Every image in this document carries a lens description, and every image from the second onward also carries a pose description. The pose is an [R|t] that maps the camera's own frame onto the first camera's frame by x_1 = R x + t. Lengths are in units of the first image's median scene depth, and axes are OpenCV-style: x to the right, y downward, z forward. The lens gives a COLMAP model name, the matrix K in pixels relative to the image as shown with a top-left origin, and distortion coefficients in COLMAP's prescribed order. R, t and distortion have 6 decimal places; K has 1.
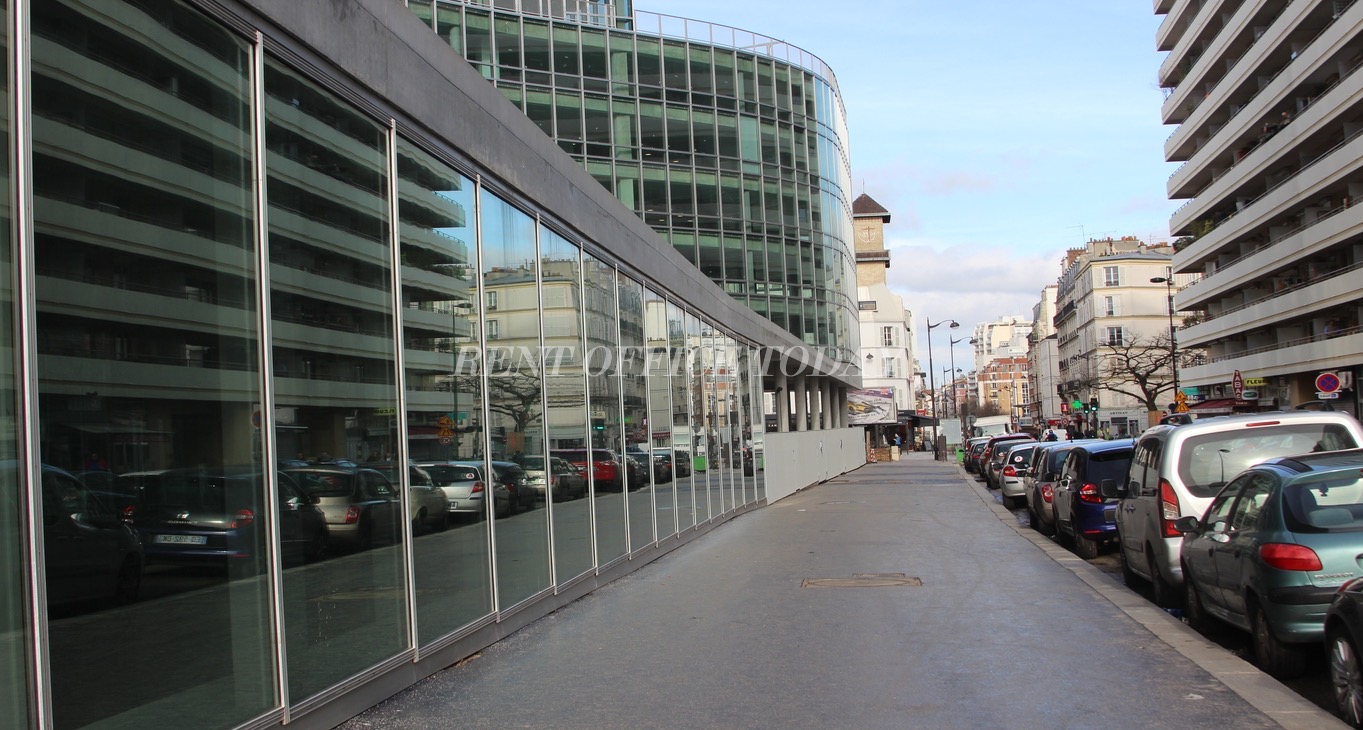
lens RADIAL K [[1238.2, 0, 681.9], [0, 1238.2, 331.1], [0, 0, 1]] dist [0.100440, 0.000272]
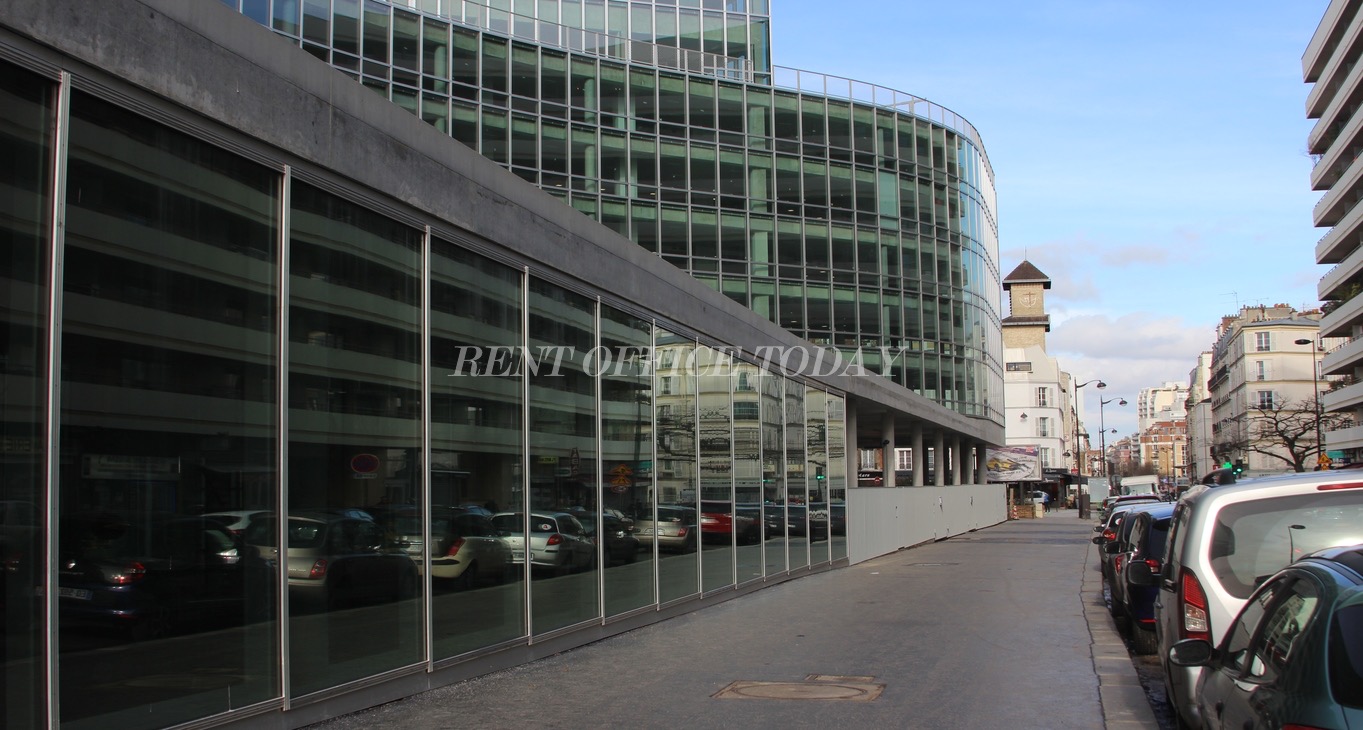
lens RADIAL K [[1361.0, 0, 681.5], [0, 1361.0, 365.0], [0, 0, 1]] dist [0.057992, 0.006126]
pose [[0.998865, 0.015028, -0.045208, -0.072045], [-0.015311, 0.999865, -0.005906, -0.009418], [0.045113, 0.006591, 0.998960, -0.129593]]
